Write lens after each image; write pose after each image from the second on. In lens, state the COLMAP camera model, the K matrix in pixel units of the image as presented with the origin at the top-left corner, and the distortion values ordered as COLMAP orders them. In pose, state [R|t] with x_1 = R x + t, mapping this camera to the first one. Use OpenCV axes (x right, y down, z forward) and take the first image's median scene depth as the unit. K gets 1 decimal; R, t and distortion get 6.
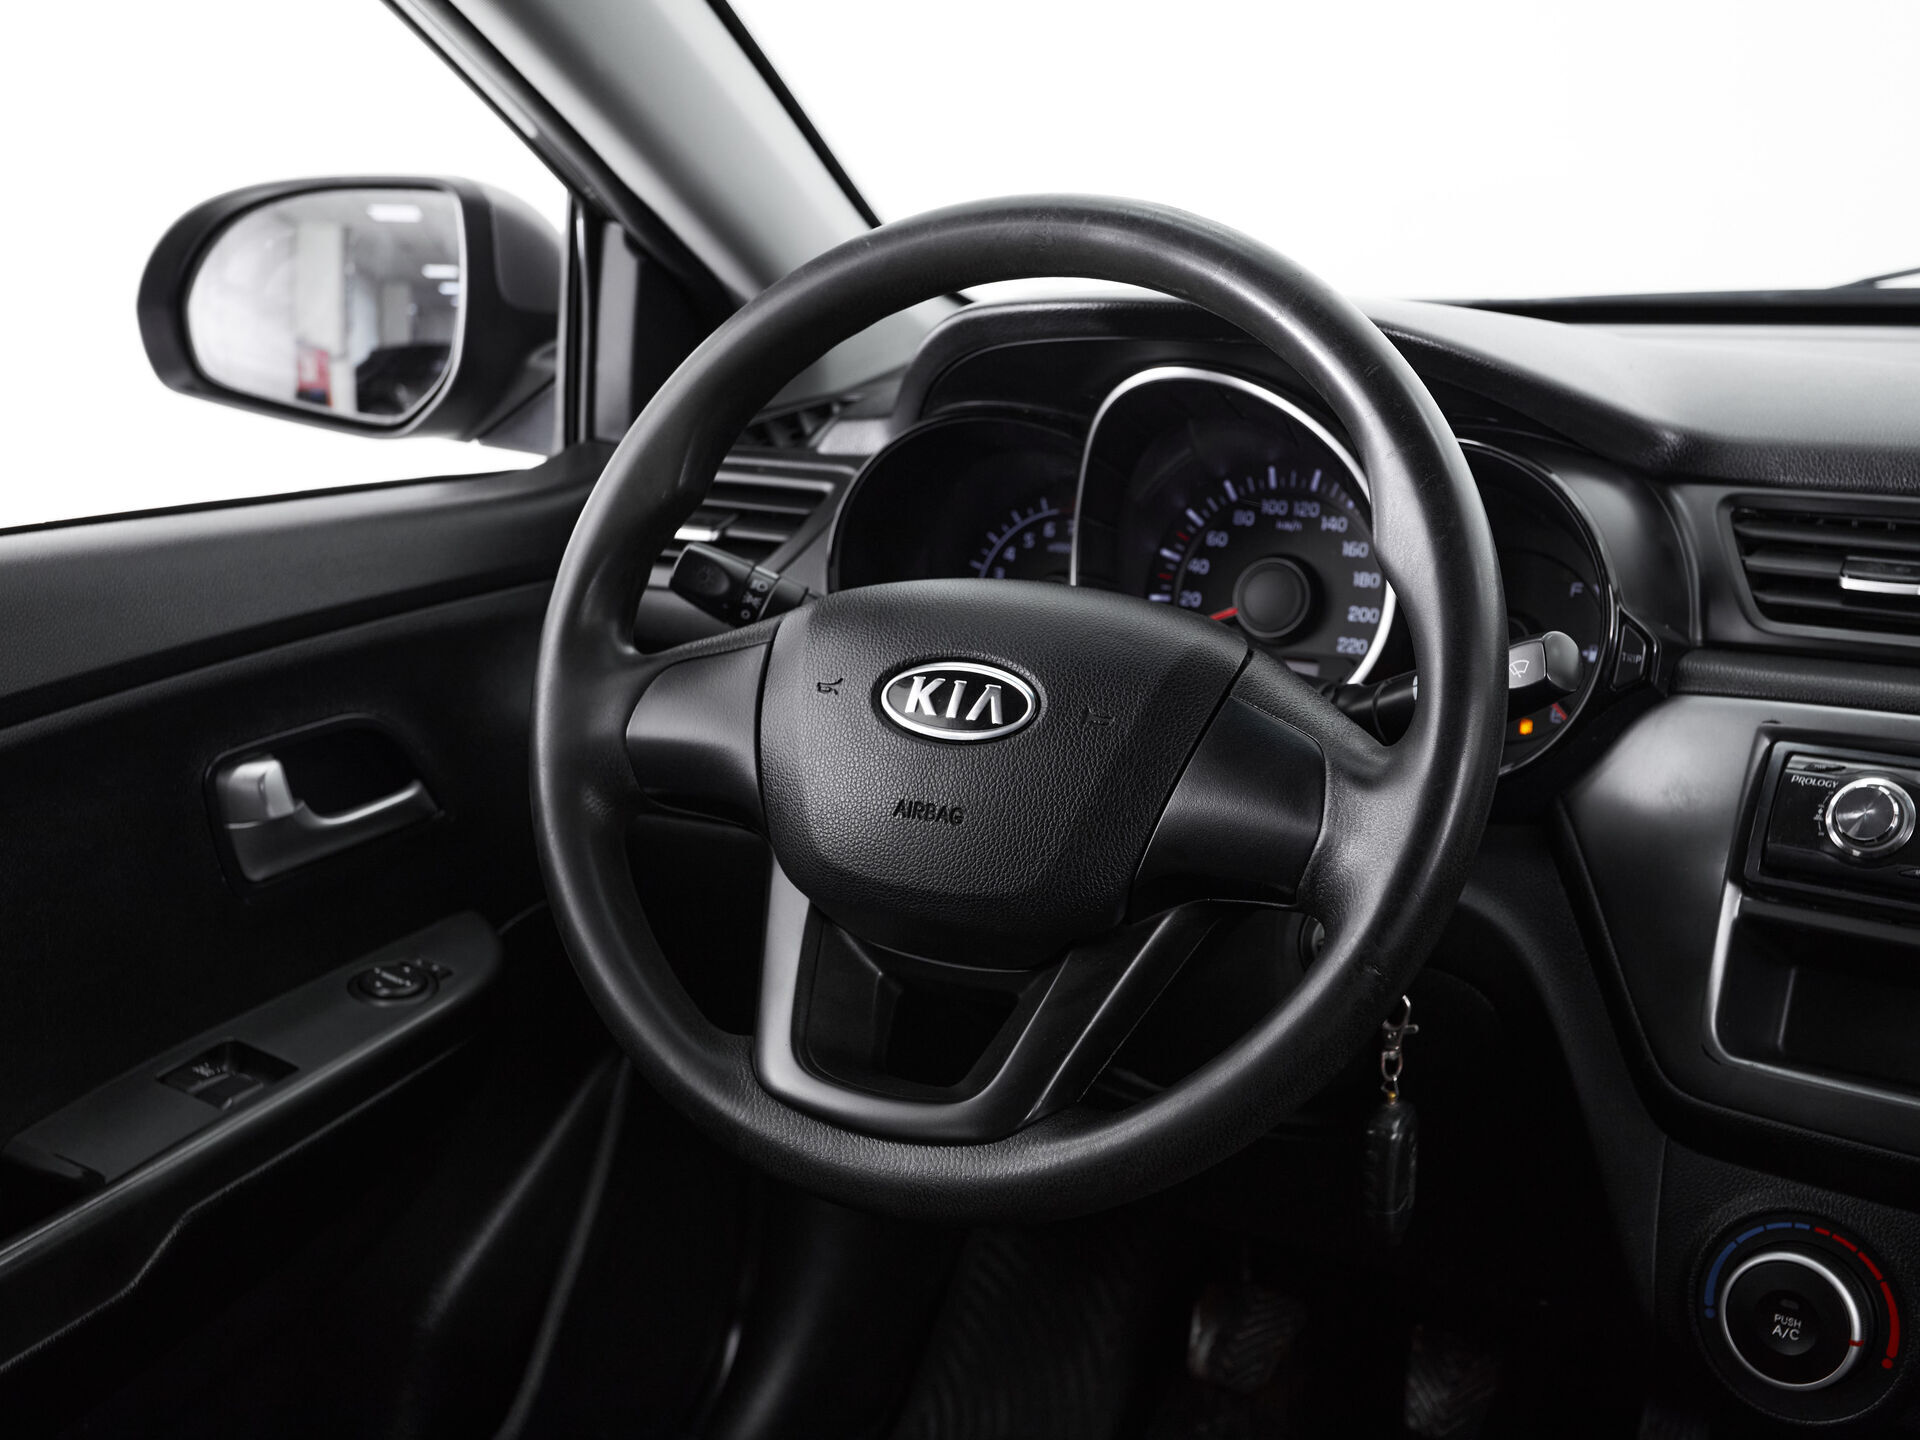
lens RADIAL K [[2339.8, 0, 945.9], [0, 2339.8, 718.5], [0, 0, 1]] dist [0.037217, 0.000000]
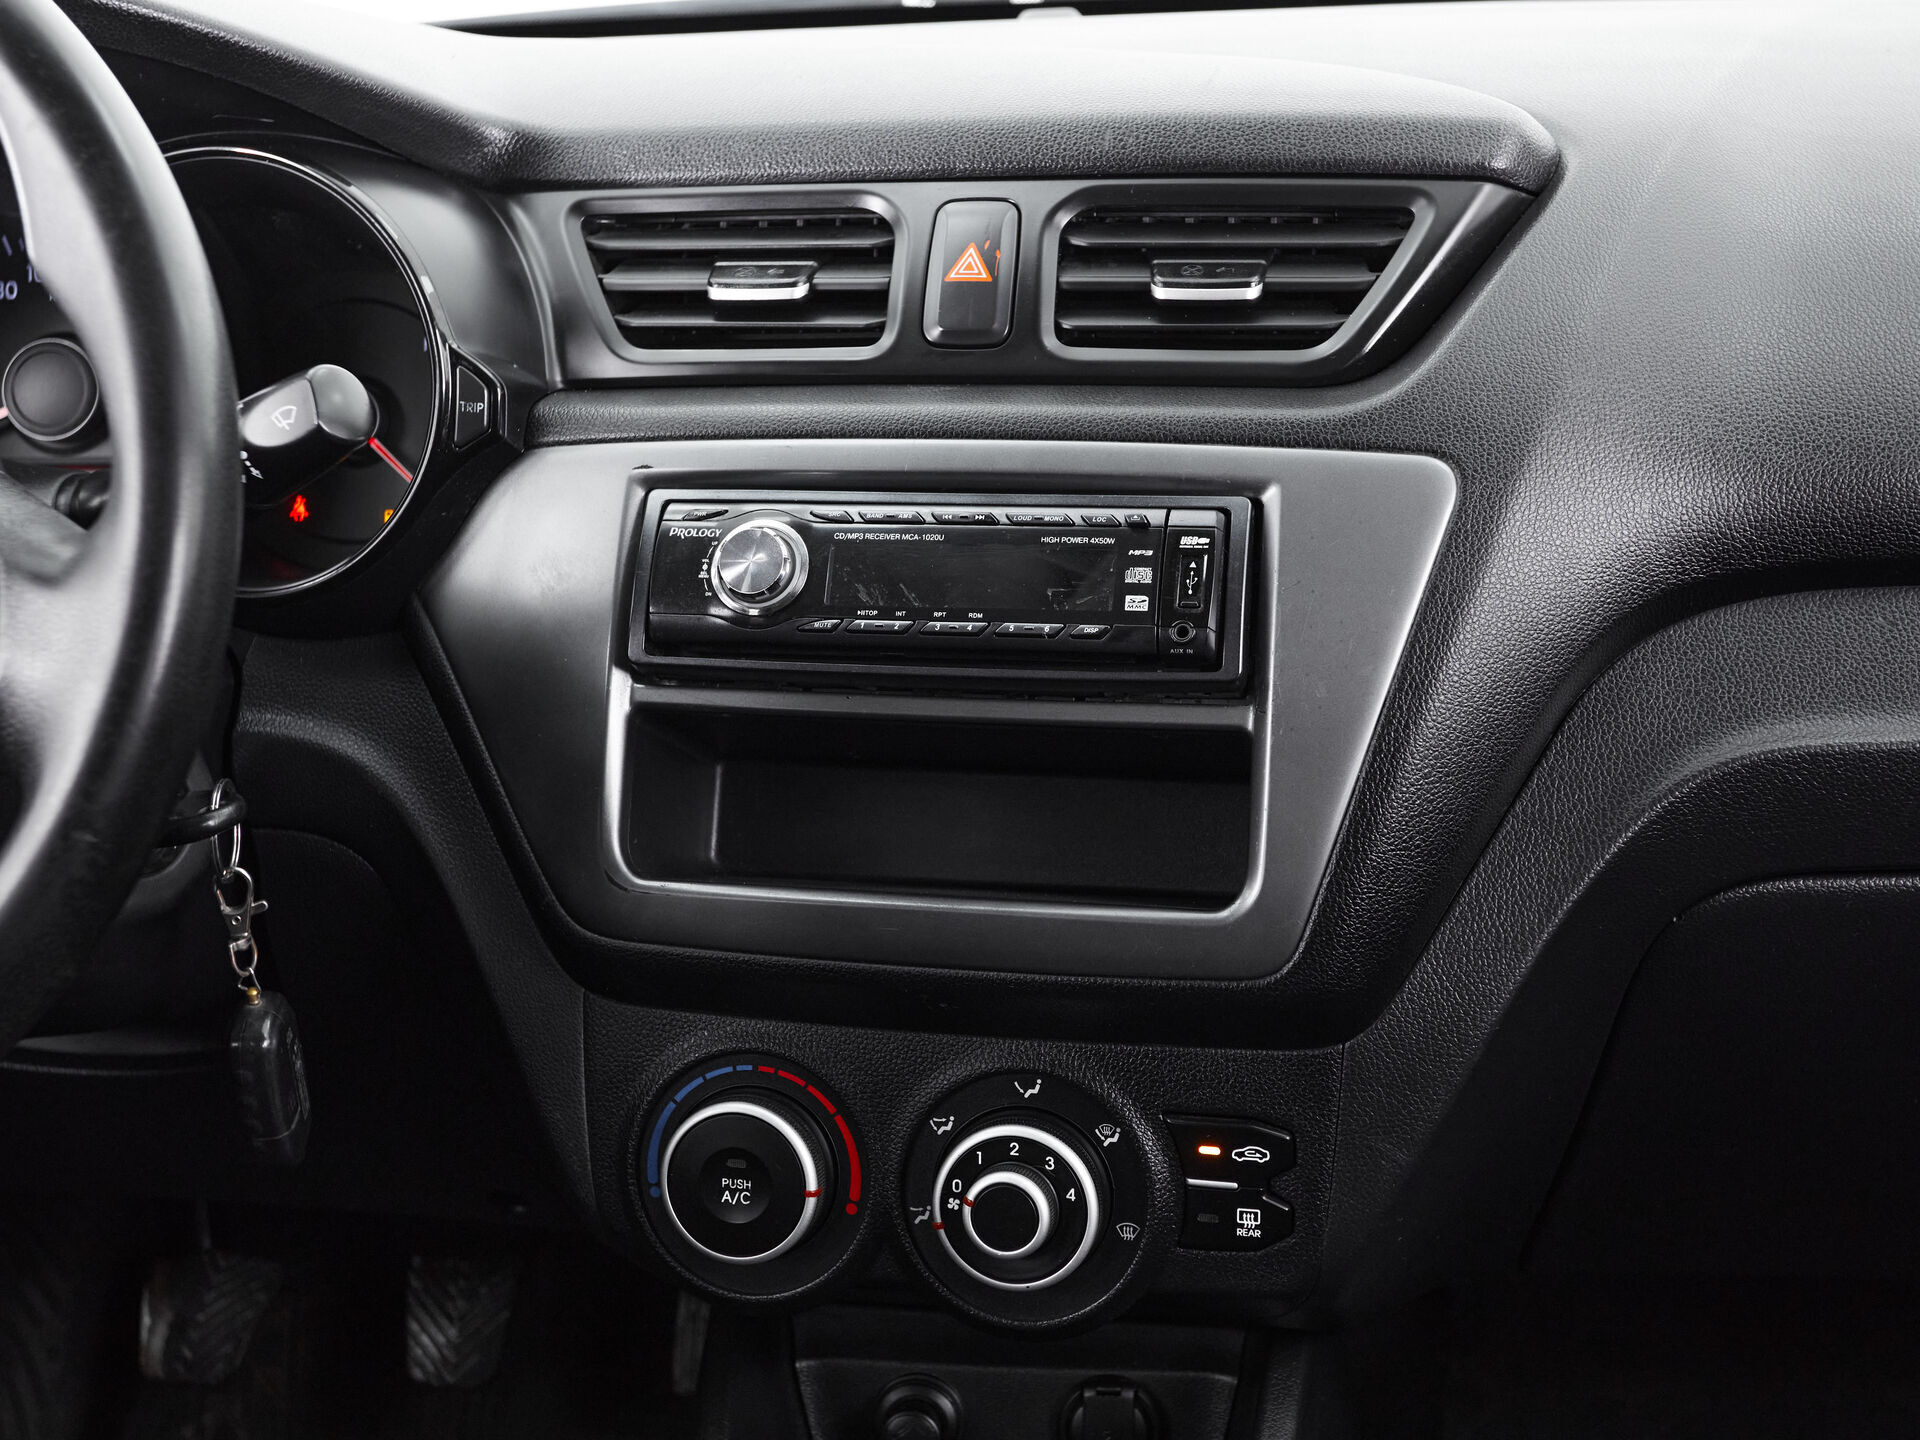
lens RADIAL K [[2490.4, 0, 931.4], [0, 2490.4, 712.9], [0, 0, 1]] dist [0.032555, 0.000000]
pose [[0.929141, -0.131235, 0.345651, 0.127562], [0.115113, 0.991100, 0.066860, 0.037572], [-0.351349, -0.022334, 0.935978, 0.146120]]
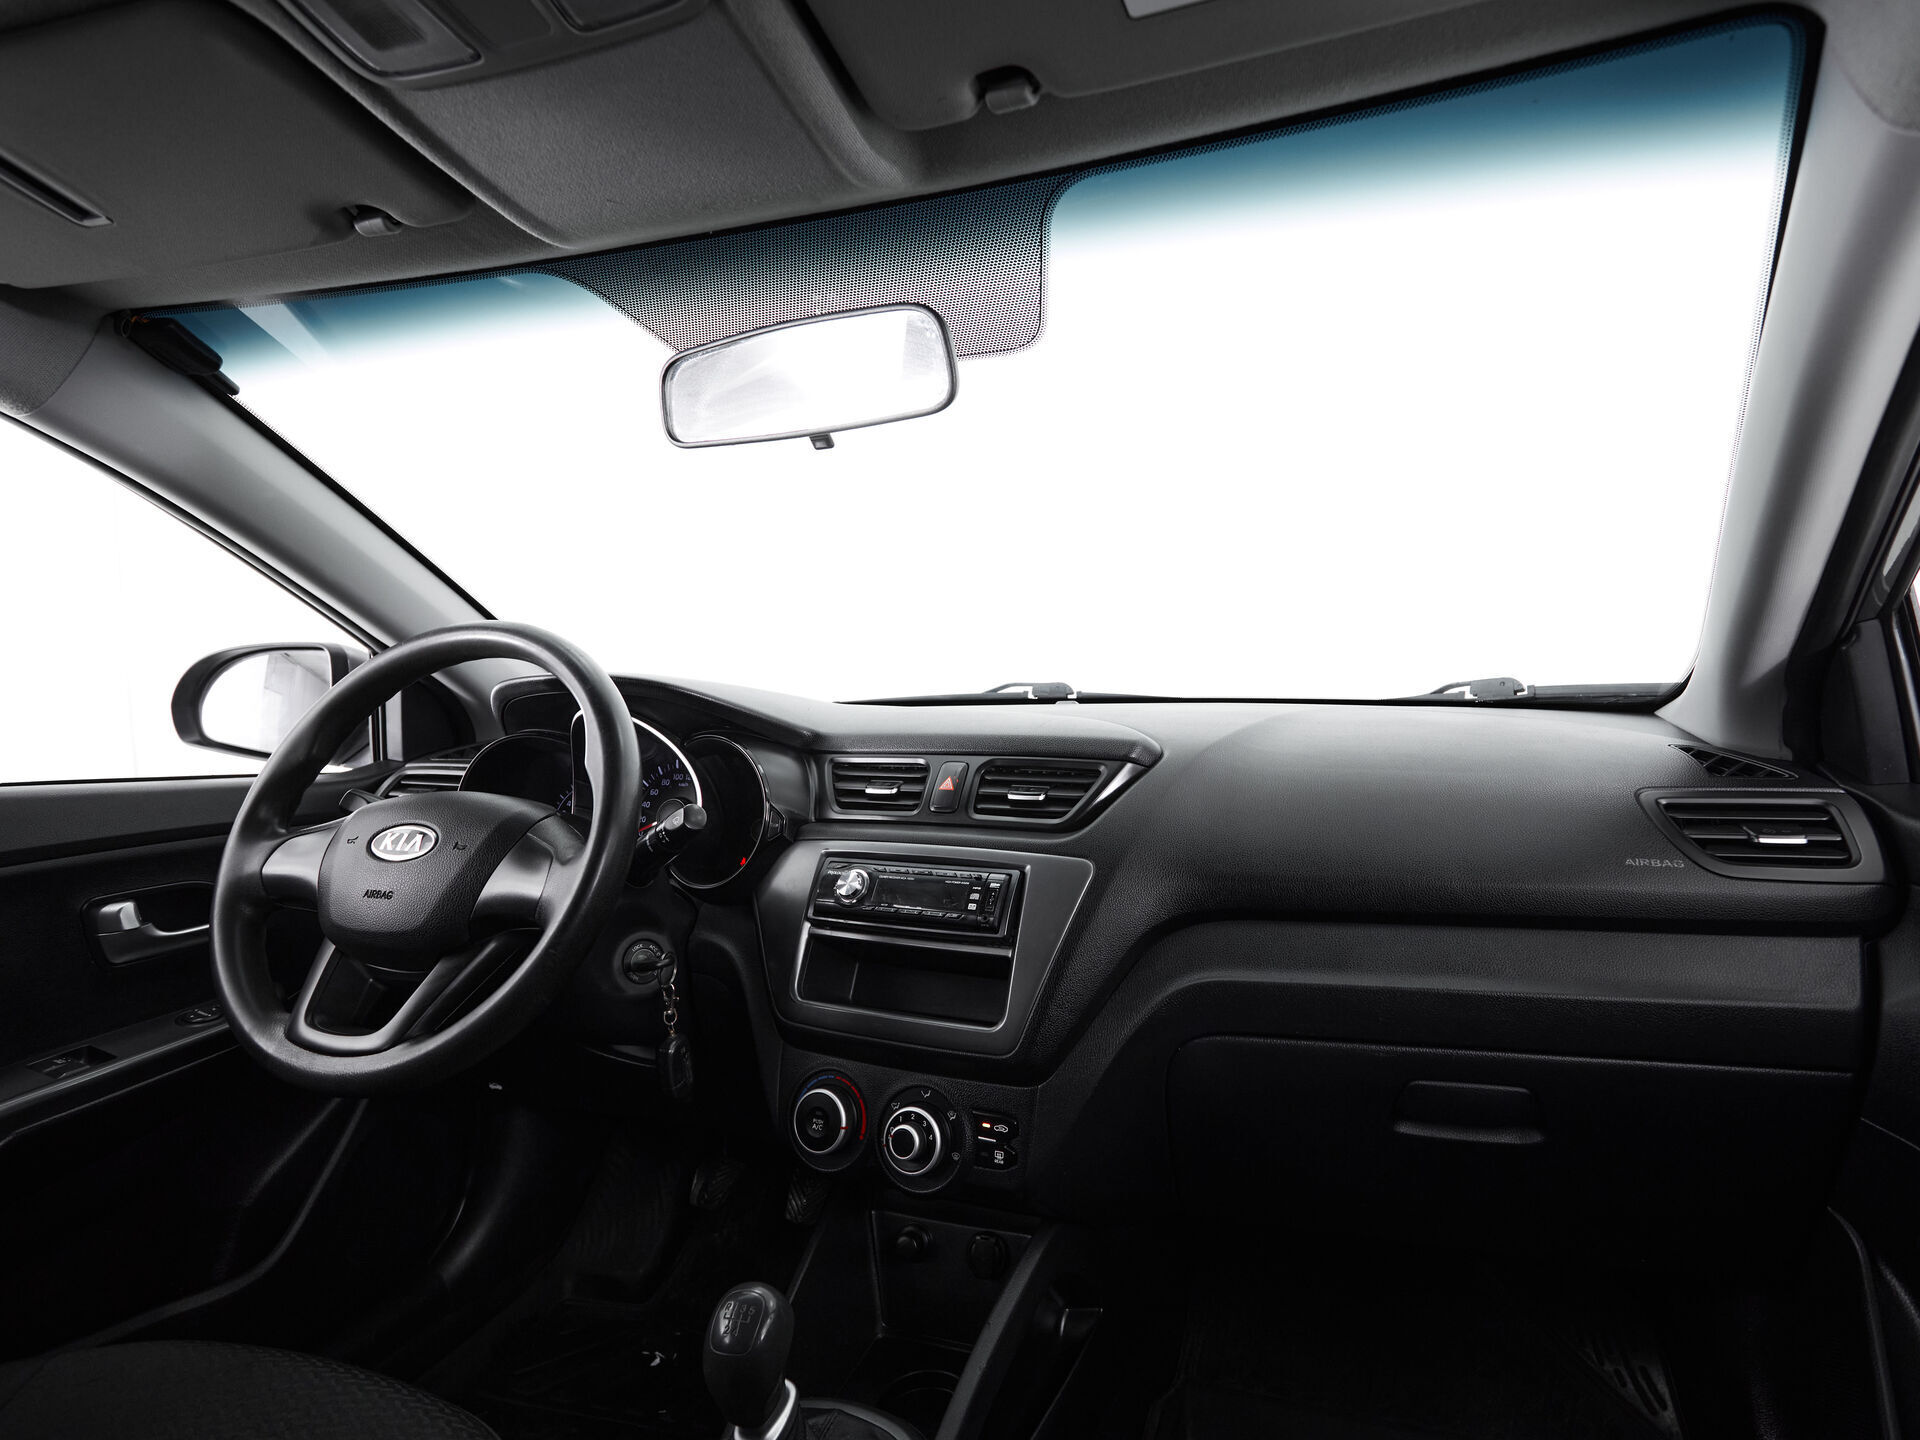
lens RADIAL K [[1019.6, 0, 1024.4], [0, 1019.6, 717.4], [0, 0, 1]] dist [-0.001321, -0.003166]
pose [[0.984086, -0.007926, 0.177515, 0.347042], [0.045723, 0.976661, -0.209865, 0.088673], [-0.171708, 0.214641, 0.961481, -0.016831]]
